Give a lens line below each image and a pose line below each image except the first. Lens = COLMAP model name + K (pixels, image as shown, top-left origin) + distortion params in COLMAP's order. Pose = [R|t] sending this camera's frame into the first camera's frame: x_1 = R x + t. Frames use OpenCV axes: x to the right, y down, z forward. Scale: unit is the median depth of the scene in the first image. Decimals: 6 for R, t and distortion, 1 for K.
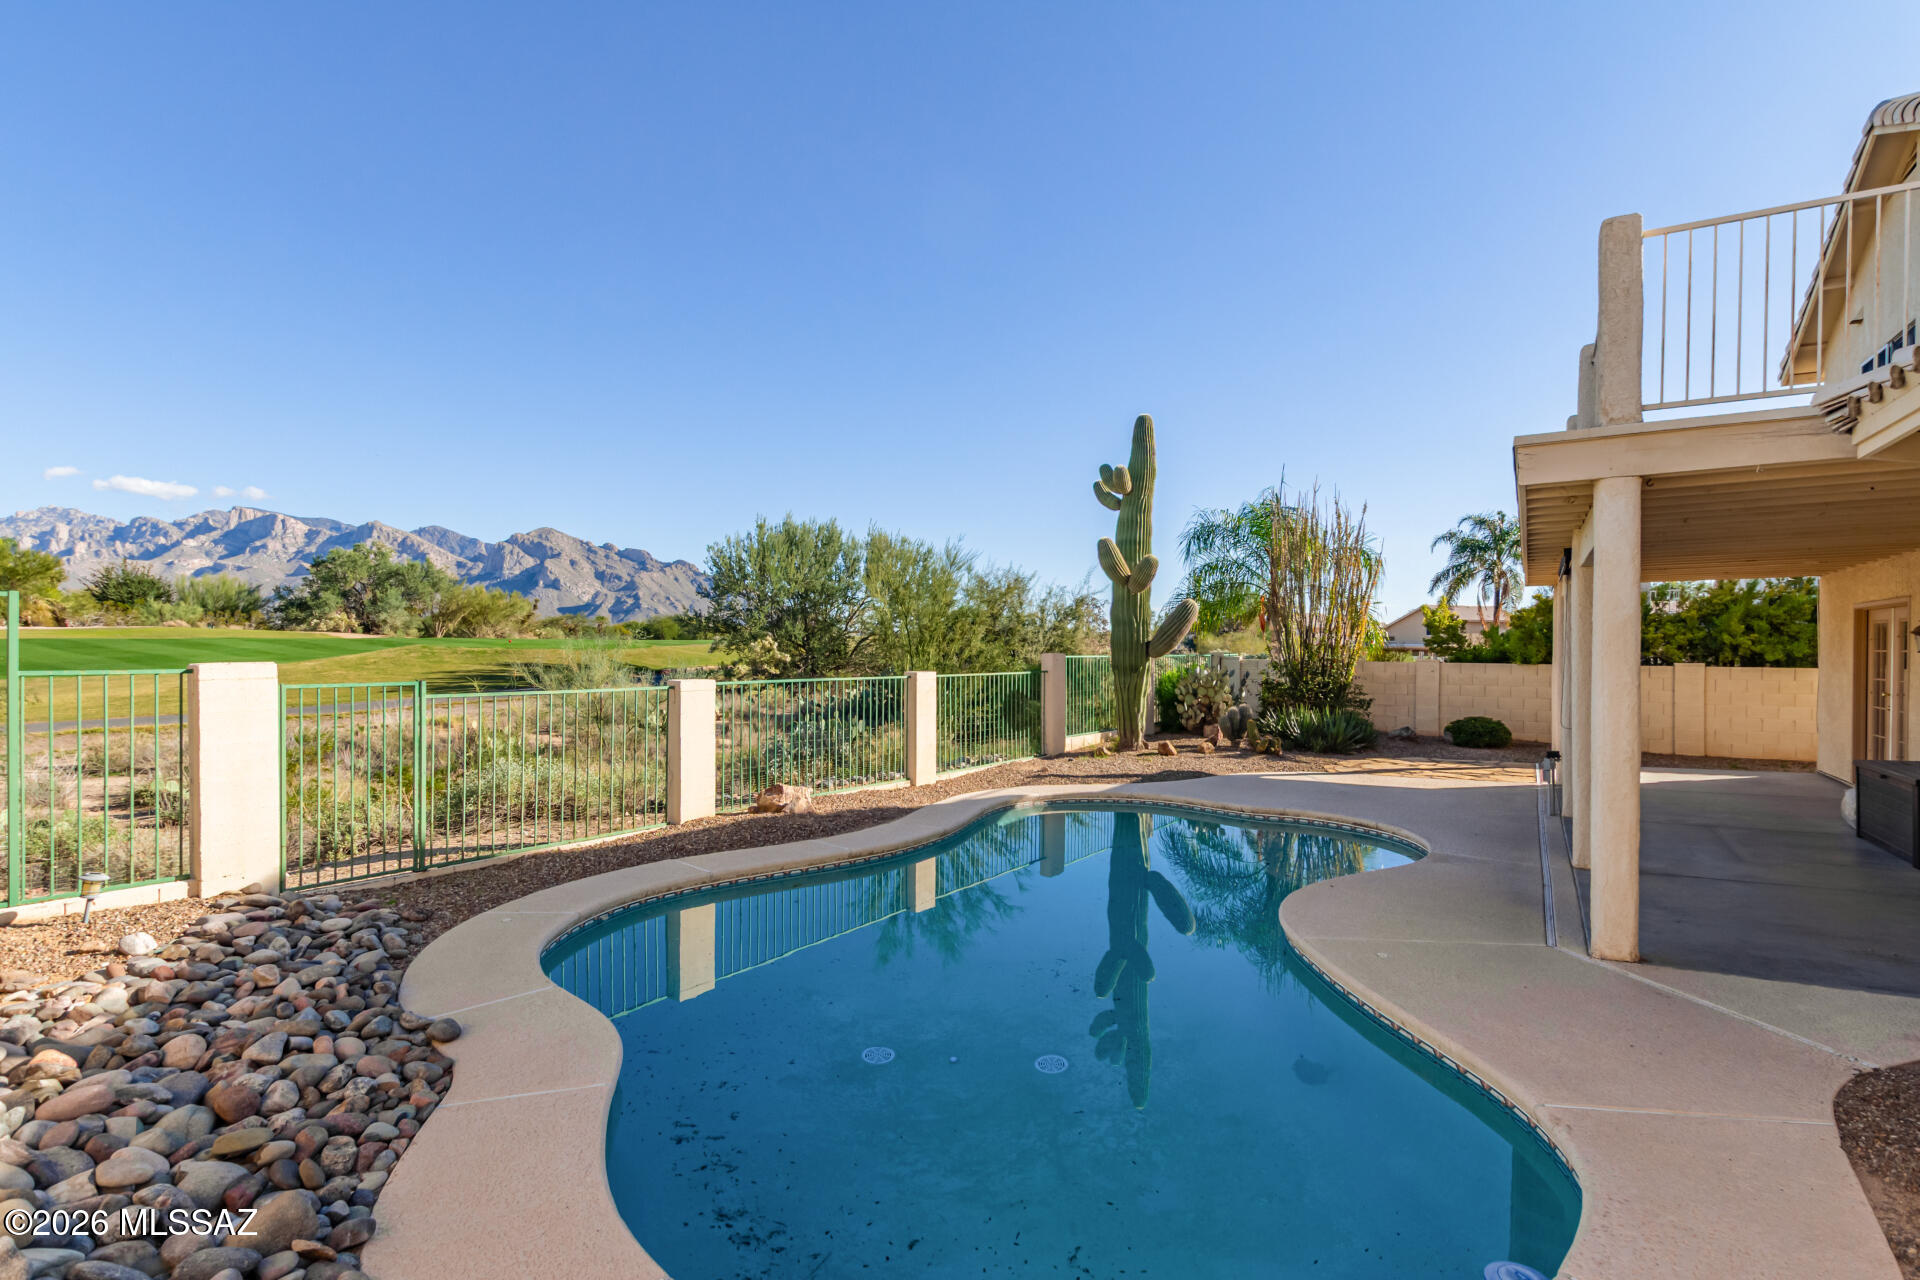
lens RADIAL K [[934.8, 0, 1023.9], [0, 934.8, 659.0], [0, 0, 1]] dist [-0.005439, -0.000190]
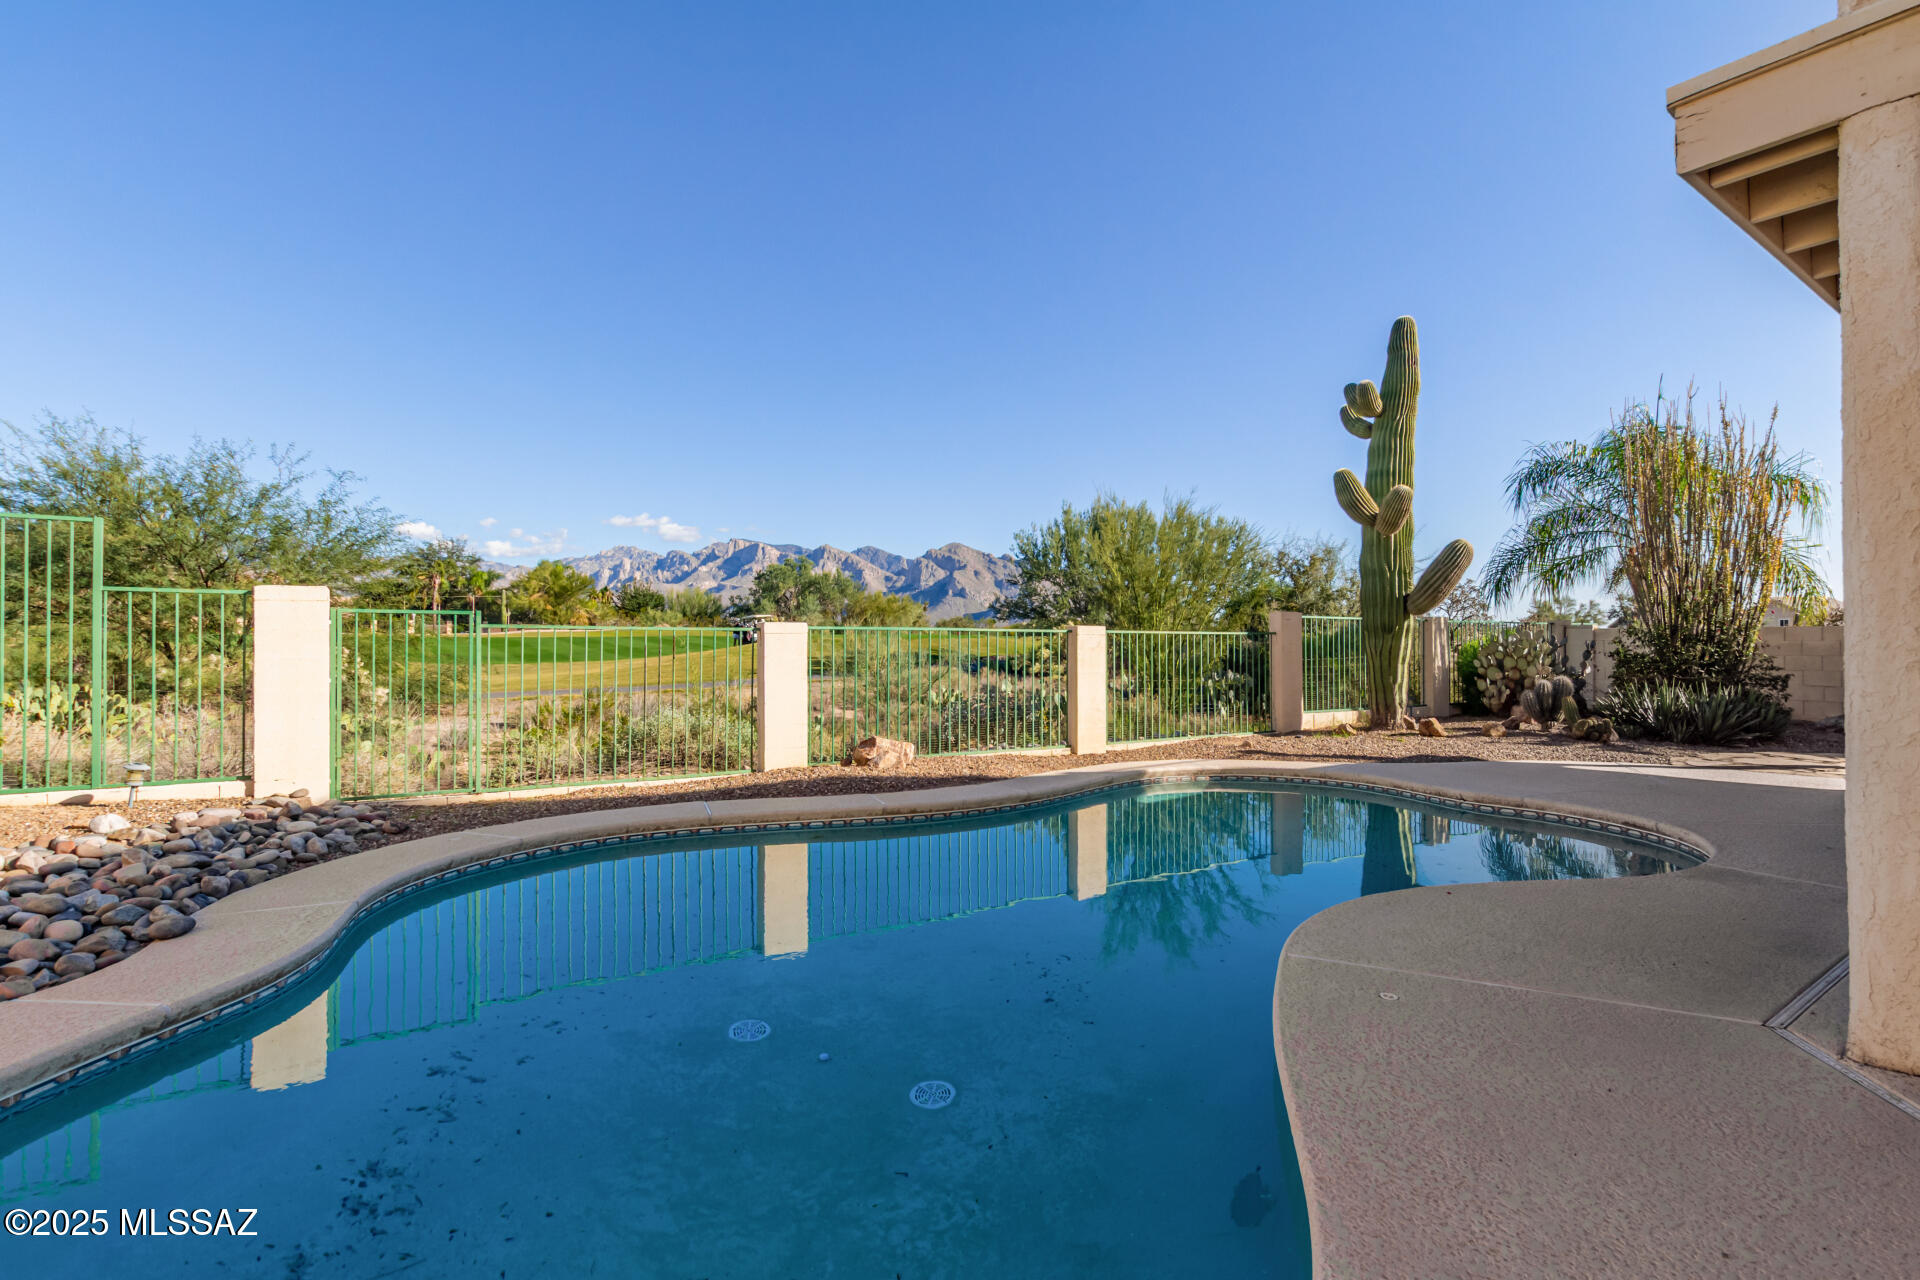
lens RADIAL K [[934.8, 0, 998.7], [0, 934.8, 643.3], [0, 0, 1]] dist [-0.005439, -0.000190]
pose [[0.910172, -0.010785, -0.414089, 0.134792], [0.003945, 0.999841, -0.017369, 0.032910], [0.414211, 0.014175, 0.910071, 0.112903]]
